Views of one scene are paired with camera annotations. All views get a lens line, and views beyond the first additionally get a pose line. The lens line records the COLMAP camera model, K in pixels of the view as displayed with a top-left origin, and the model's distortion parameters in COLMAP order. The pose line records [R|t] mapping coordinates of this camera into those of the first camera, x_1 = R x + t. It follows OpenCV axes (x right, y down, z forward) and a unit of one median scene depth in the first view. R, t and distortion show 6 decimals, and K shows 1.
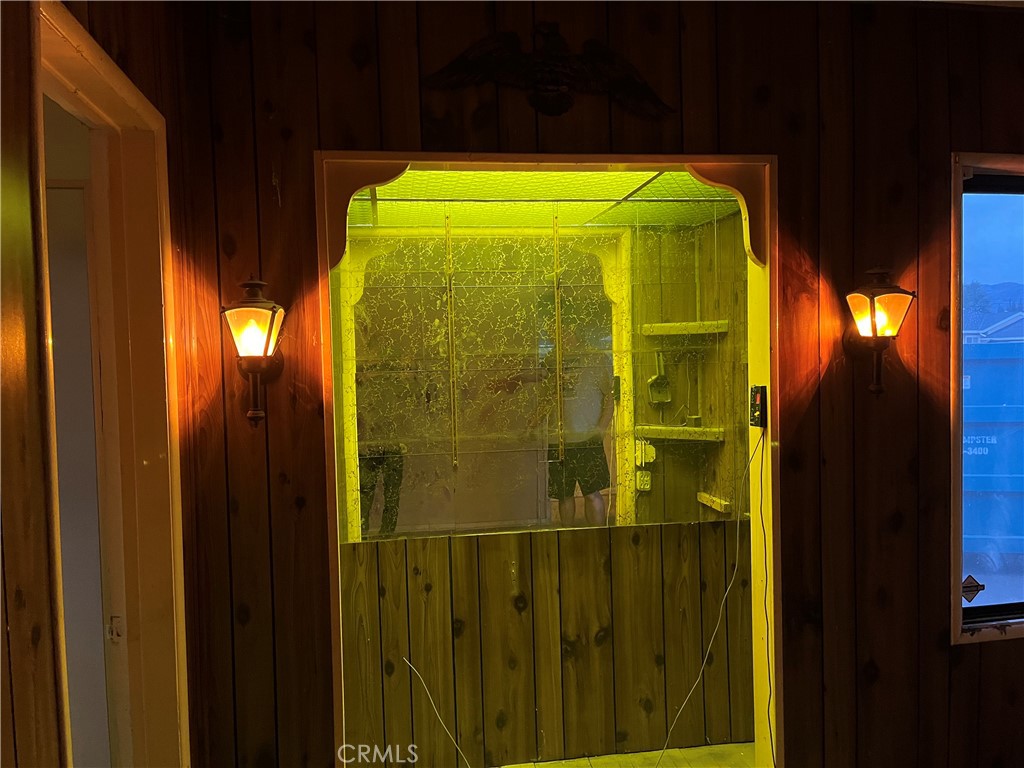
lens RADIAL K [[766.4, 0, 513.1], [0, 766.4, 381.9], [0, 0, 1]] dist [0.001185, 0.000644]
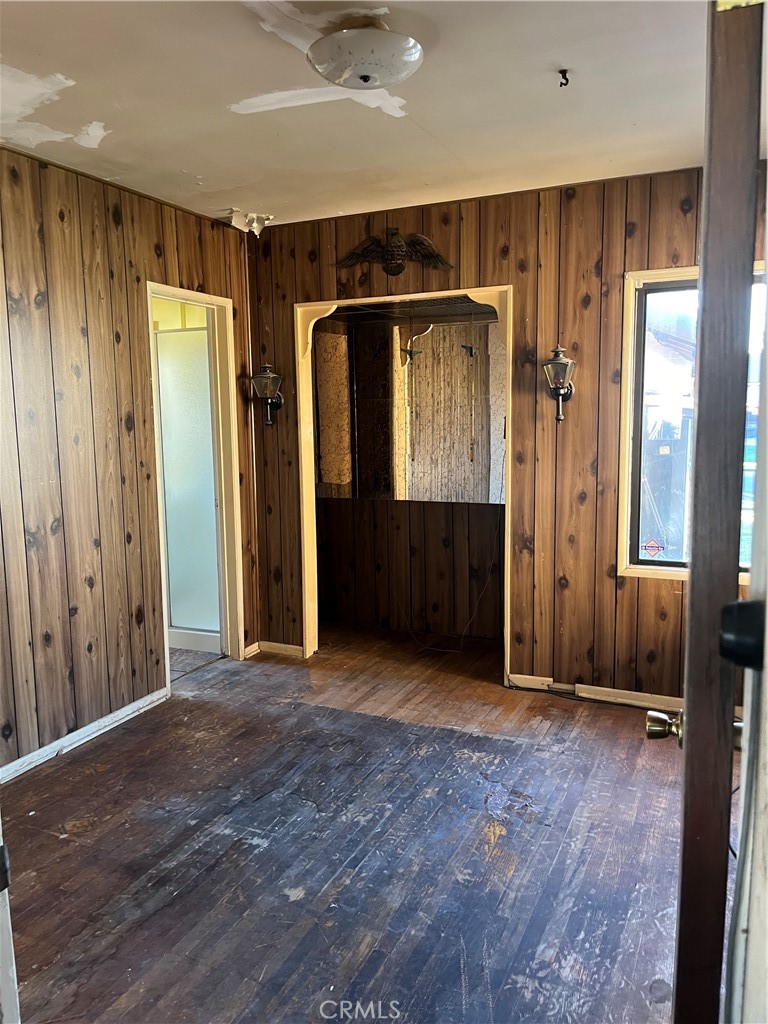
lens RADIAL K [[766.4, 0, 383.8], [0, 766.4, 513.3], [0, 0, 1]] dist [0.001185, 0.000644]
pose [[0.832806, 0.083510, -0.547230, 0.937082], [-0.021548, 0.992697, 0.118696, 0.022720], [0.553146, -0.087059, 0.828523, -0.570748]]
